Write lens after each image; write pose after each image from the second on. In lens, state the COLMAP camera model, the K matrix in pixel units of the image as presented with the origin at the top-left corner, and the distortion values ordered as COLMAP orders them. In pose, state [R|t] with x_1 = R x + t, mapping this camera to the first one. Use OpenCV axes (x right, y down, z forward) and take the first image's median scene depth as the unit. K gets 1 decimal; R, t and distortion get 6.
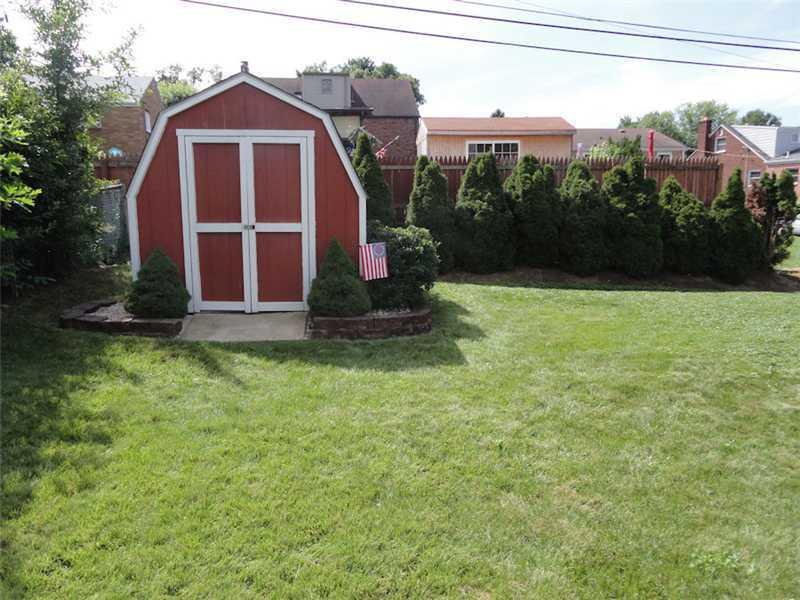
lens RADIAL K [[589.9, 0, 400.0], [0, 589.9, 300.0], [0, 0, 1]] dist [-0.022569, -0.003905]
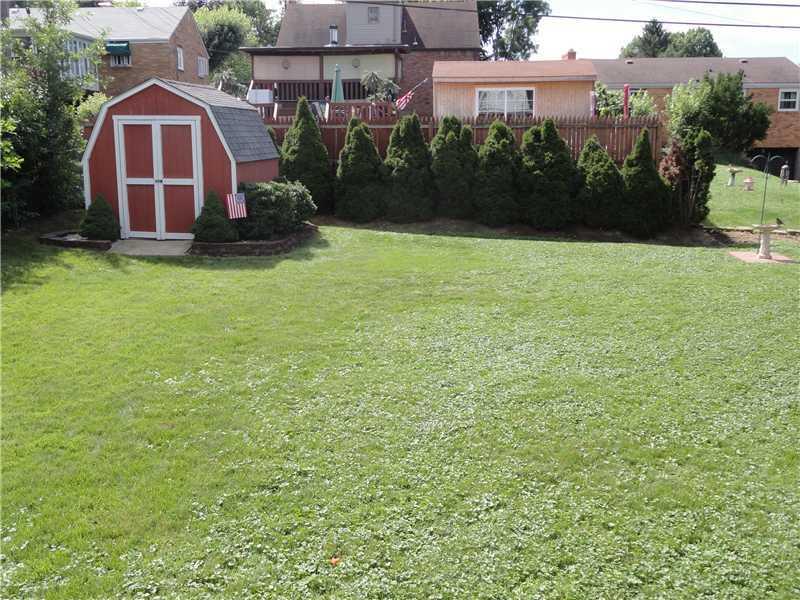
lens RADIAL K [[788.0, 0, 400.0], [0, 788.0, 300.0], [0, 0, 1]] dist [-0.032876, 0.006153]
pose [[0.985116, 0.039392, -0.167315, 0.672747], [-0.033621, 0.998742, 0.037190, 0.079595], [0.168570, -0.031011, 0.985202, -0.838040]]
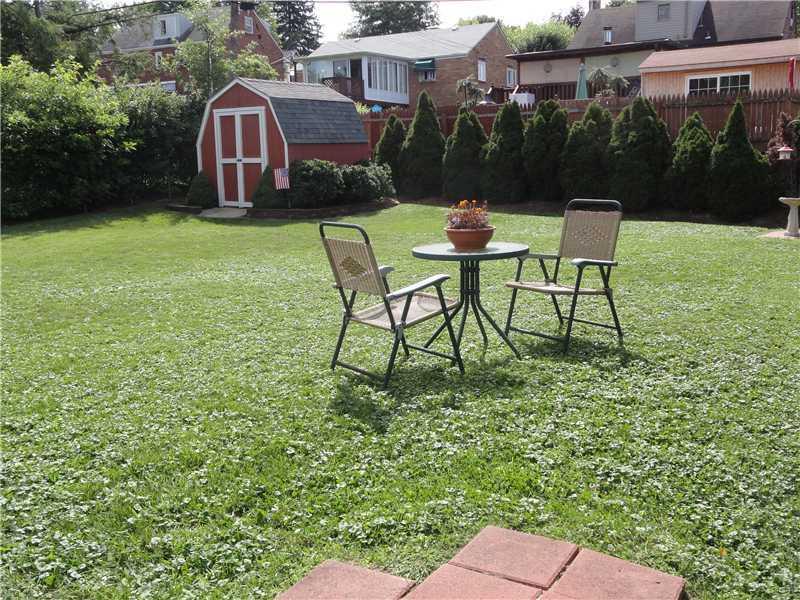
lens RADIAL K [[788.0, 0, 400.0], [0, 788.0, 300.0], [0, 0, 1]] dist [-0.032876, 0.006153]
pose [[0.781507, 0.096556, -0.616380, 1.672749], [-0.085592, 0.995203, 0.047378, 0.149785], [0.617998, 0.015731, 0.786022, -0.609648]]
